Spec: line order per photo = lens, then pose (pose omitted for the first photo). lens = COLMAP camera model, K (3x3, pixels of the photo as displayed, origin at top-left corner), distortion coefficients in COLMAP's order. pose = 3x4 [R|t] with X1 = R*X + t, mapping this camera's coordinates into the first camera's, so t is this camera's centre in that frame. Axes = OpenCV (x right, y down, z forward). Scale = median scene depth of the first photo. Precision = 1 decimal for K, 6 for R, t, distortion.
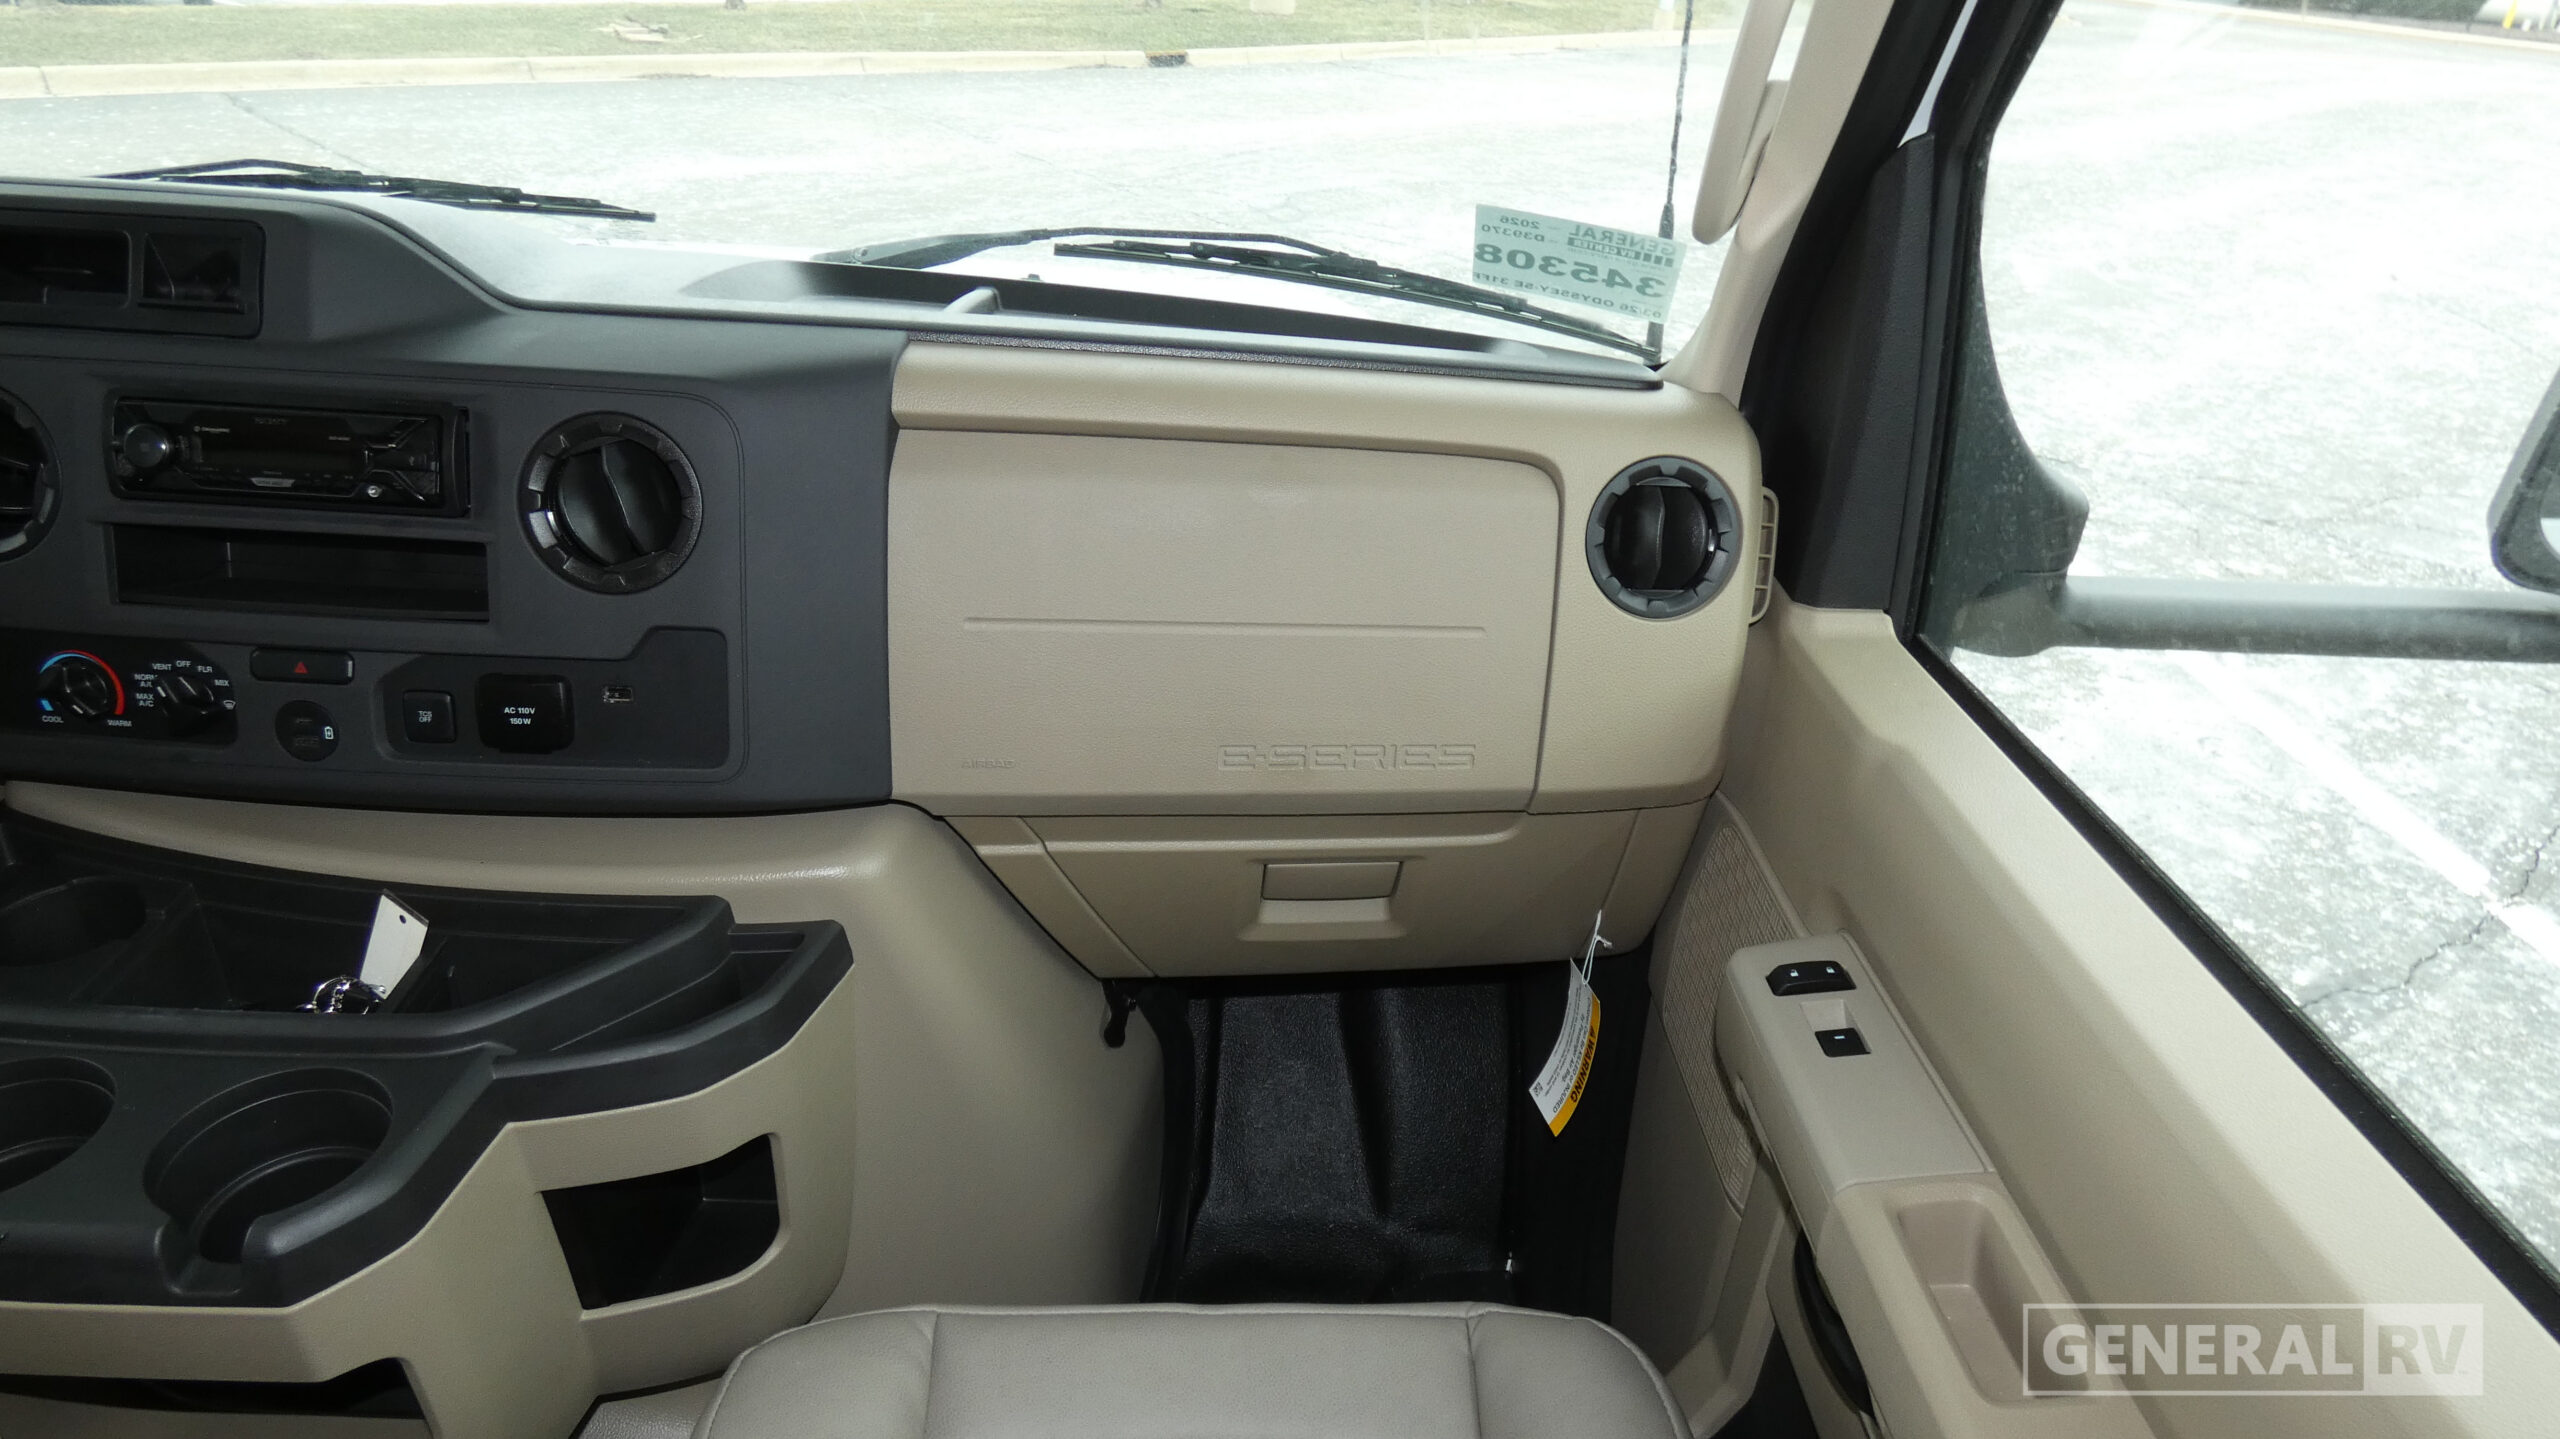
lens RADIAL K [[1528.8, 0, 1280.0], [0, 1528.8, 719.5], [0, 0, 1]] dist [-0.002986, -0.000743]
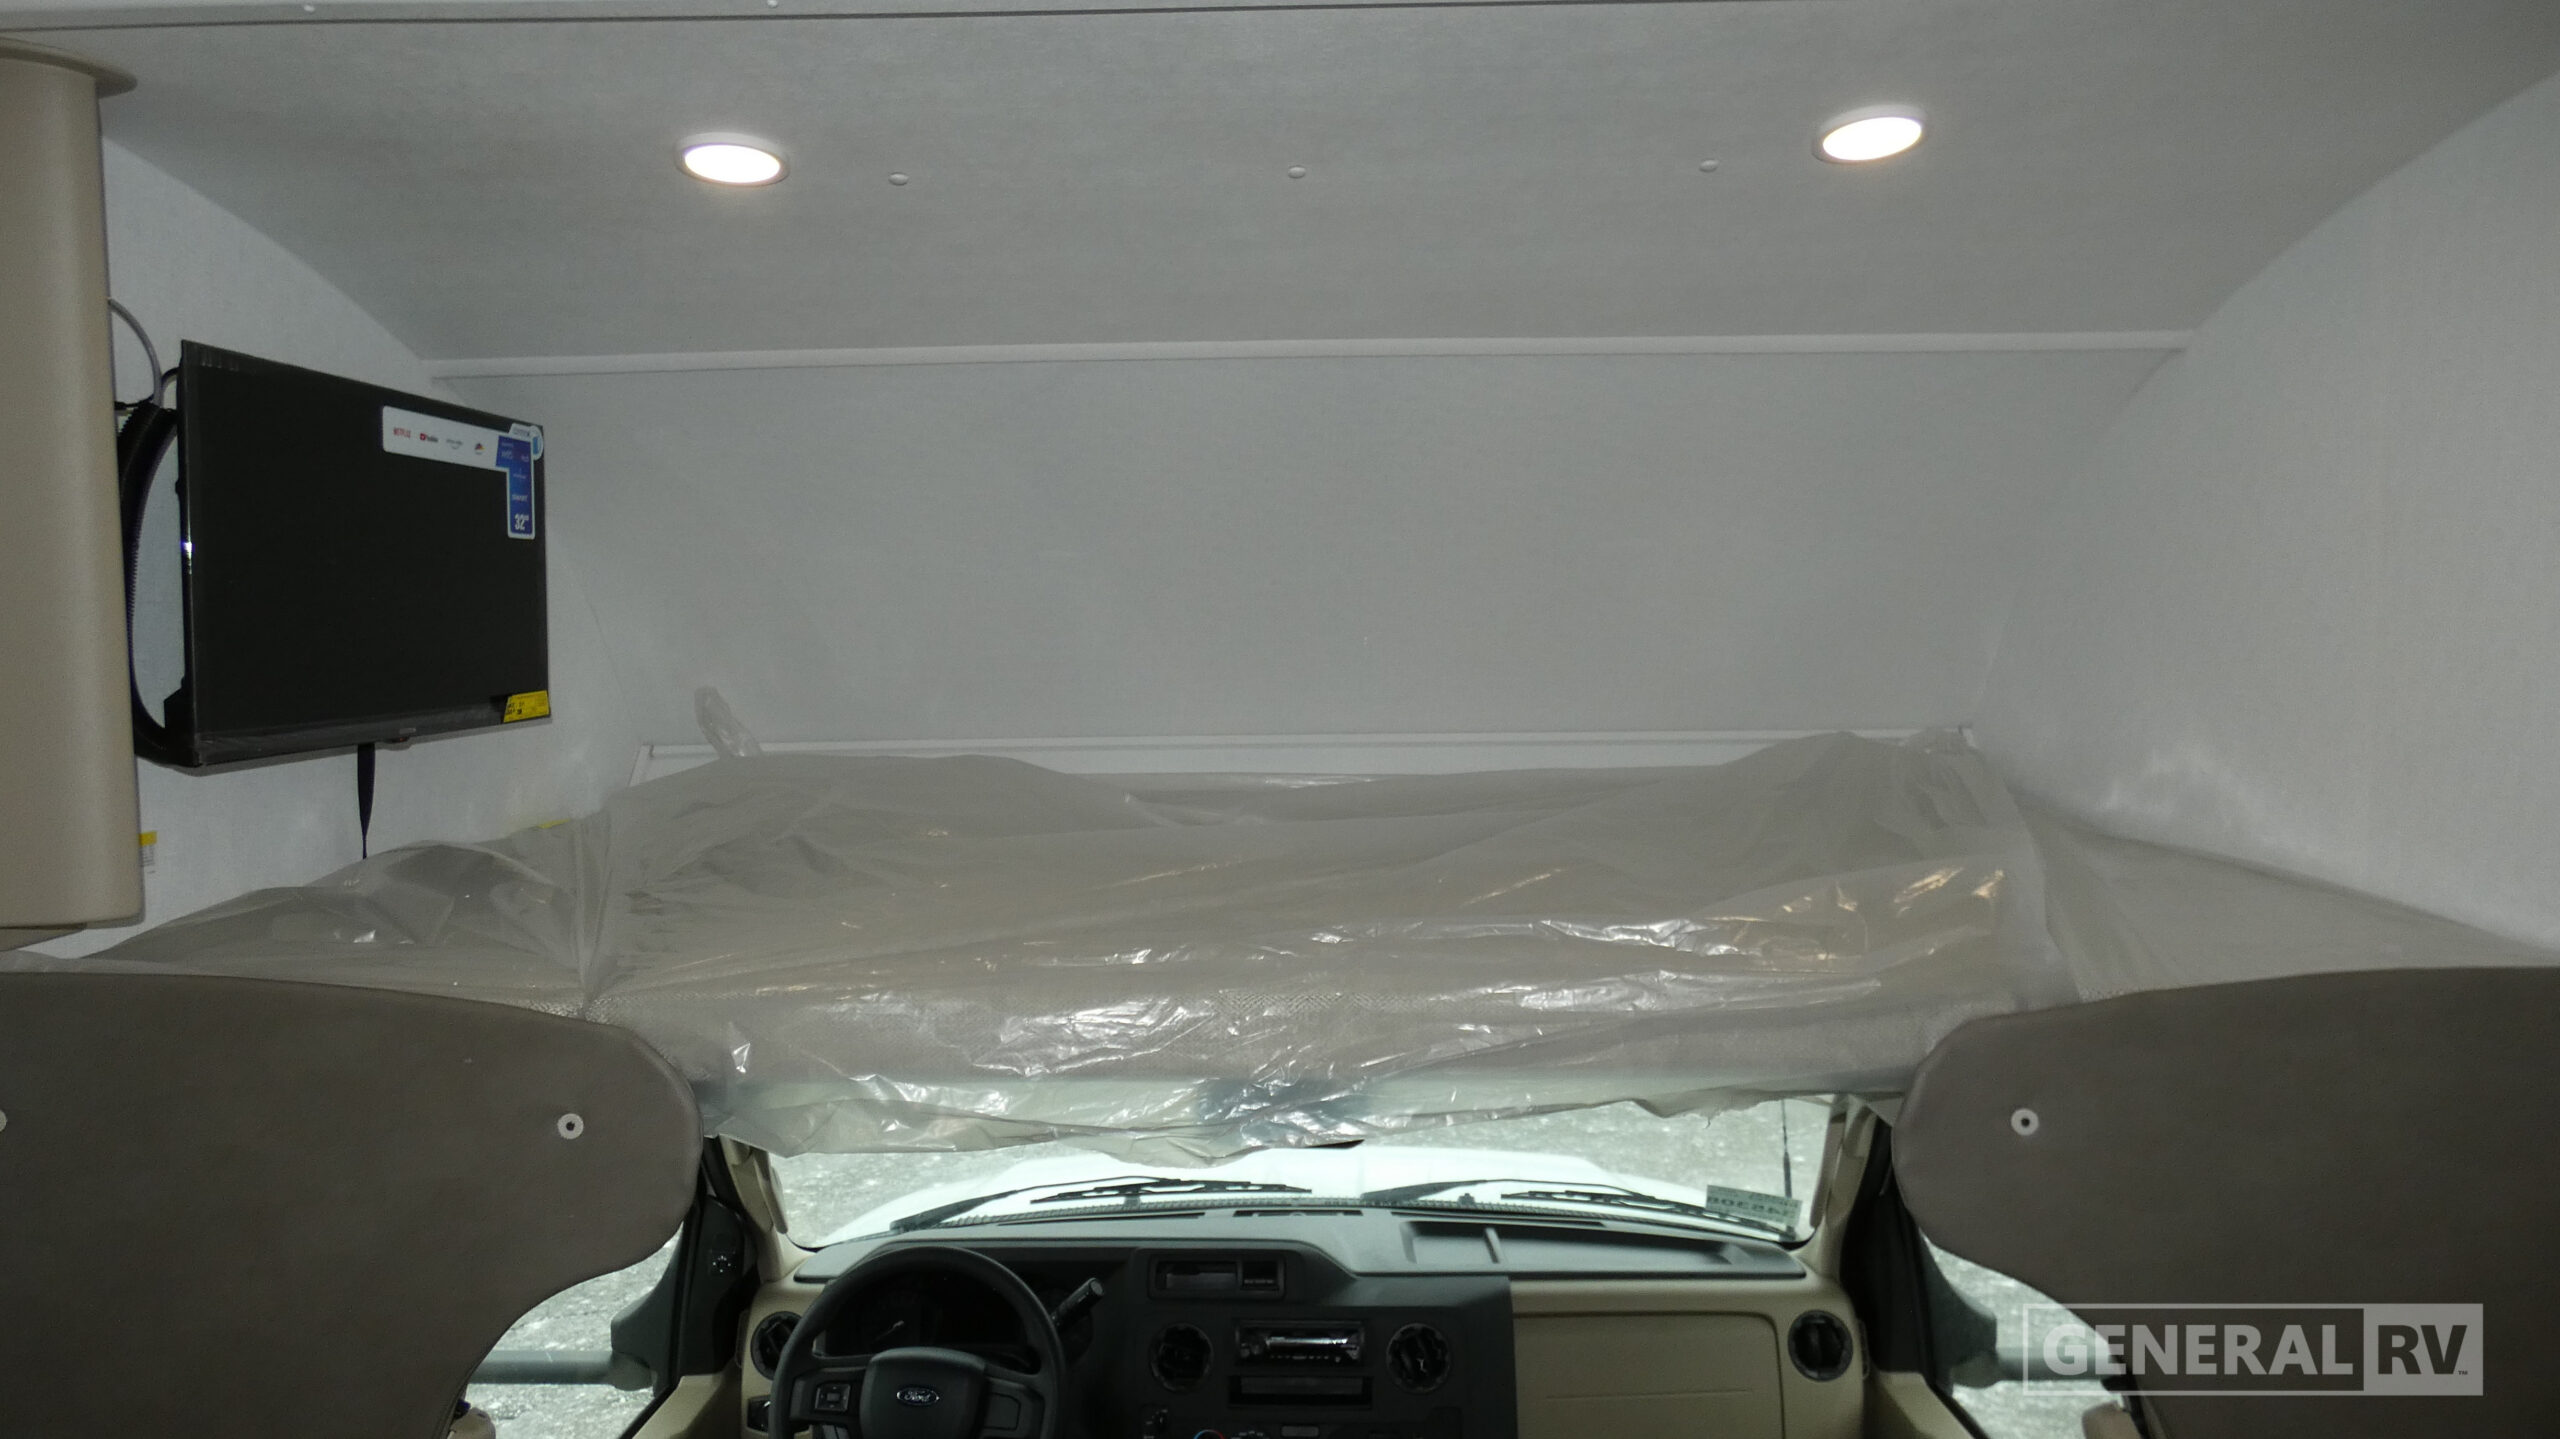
lens RADIAL K [[1528.8, 0, 1280.0], [0, 1528.8, 719.5], [0, 0, 1]] dist [-0.002986, -0.000743]
pose [[0.997445, -0.064773, -0.030142, -0.457792], [0.046115, 0.905962, -0.420841, -0.036409], [0.054567, 0.418376, 0.906634, -1.628657]]
